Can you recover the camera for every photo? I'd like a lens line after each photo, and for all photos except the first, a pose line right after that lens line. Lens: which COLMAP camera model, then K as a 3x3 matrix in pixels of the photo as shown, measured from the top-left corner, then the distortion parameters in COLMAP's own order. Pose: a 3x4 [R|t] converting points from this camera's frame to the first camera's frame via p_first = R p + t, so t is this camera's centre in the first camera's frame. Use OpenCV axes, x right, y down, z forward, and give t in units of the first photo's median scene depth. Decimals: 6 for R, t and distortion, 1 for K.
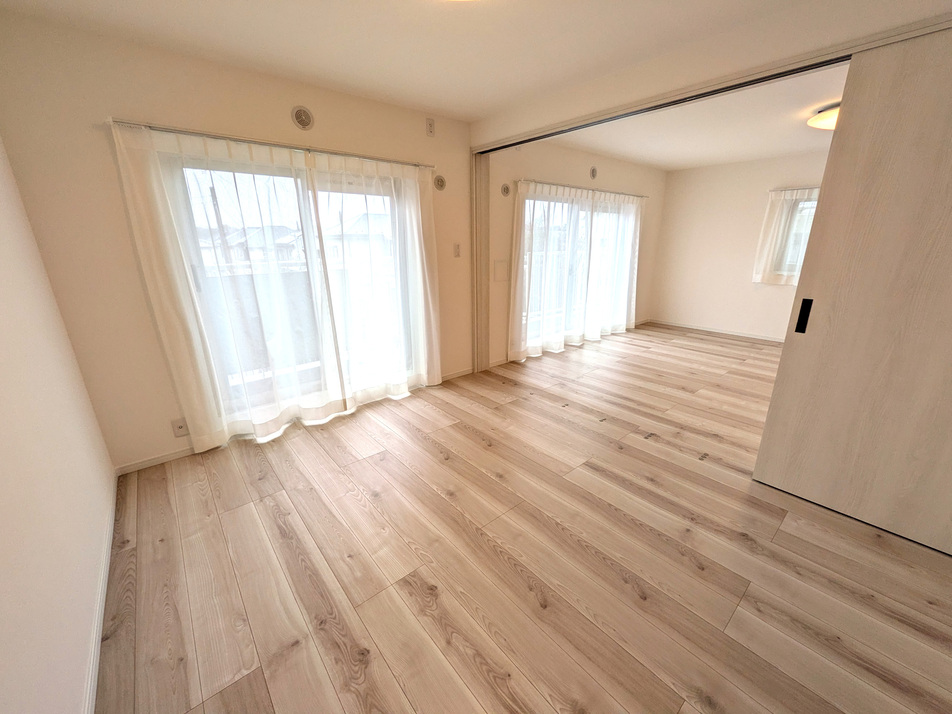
lens RADIAL K [[377.4, 0, 476.5], [0, 377.4, 358.3], [0, 0, 1]] dist [-0.000059, 0.000507]
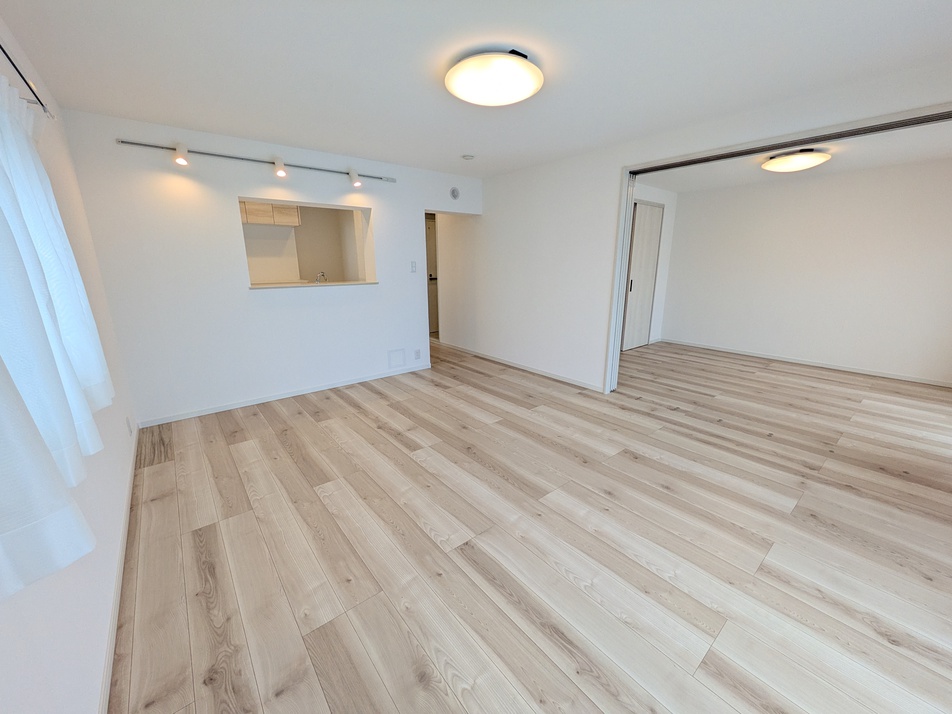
lens RADIAL K [[377.4, 0, 479.9], [0, 377.4, 358.9], [0, 0, 1]] dist [-0.000059, 0.000507]
pose [[-0.999866, 0.006434, 0.015061, 0.868122], [0.013442, 0.847726, 0.530264, -0.495764], [-0.009356, 0.530396, -0.847699, 1.576963]]
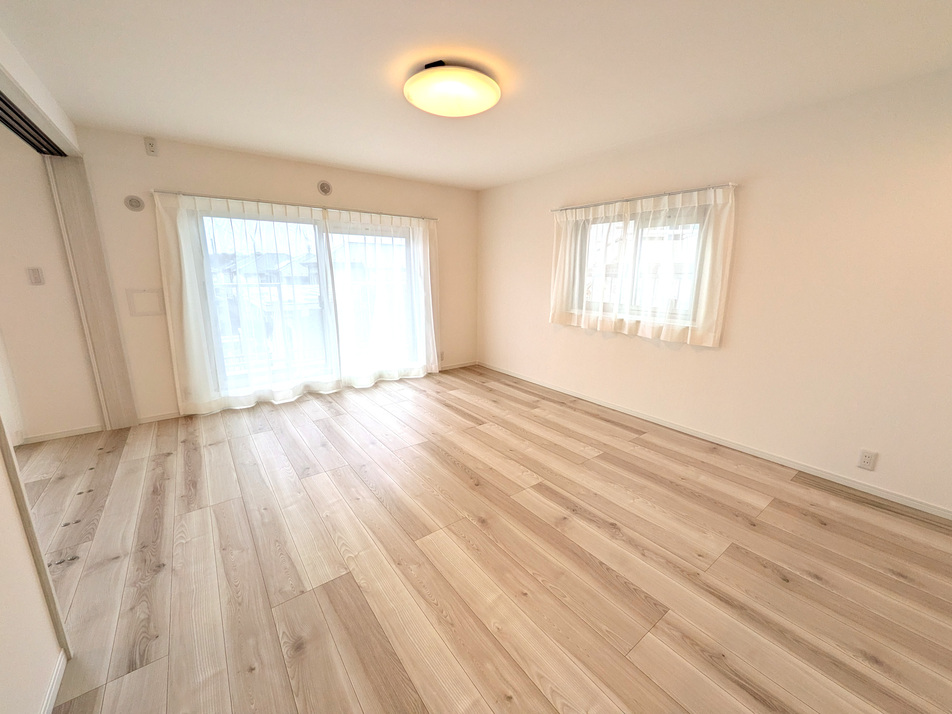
lens RADIAL K [[377.4, 0, 476.5], [0, 377.4, 358.1], [0, 0, 1]] dist [-0.000059, 0.000507]
pose [[0.997986, 0.028398, -0.056728, 0.935770], [-0.032558, 0.996741, -0.073803, -0.091194], [0.054447, 0.075501, 0.995658, 0.292519]]
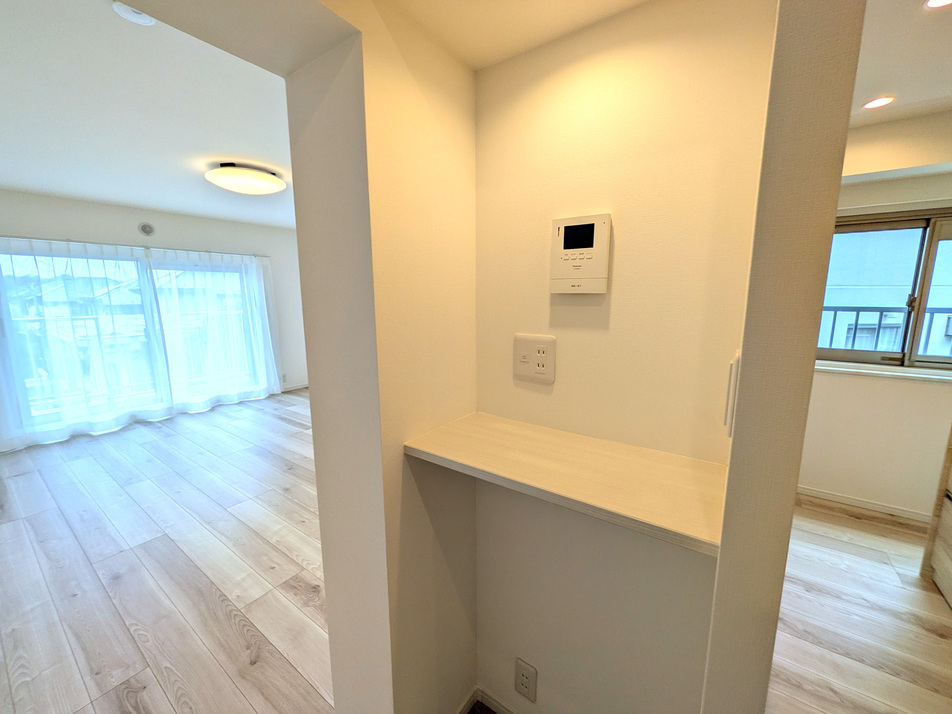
lens RADIAL K [[377.4, 0, 475.7], [0, 377.4, 358.1], [0, 0, 1]] dist [-0.000059, 0.000507]
pose [[0.970309, -0.032847, 0.239627, 1.126720], [0.065037, 0.989679, -0.127691, -0.028561], [-0.232960, 0.139484, 0.962431, -0.005193]]
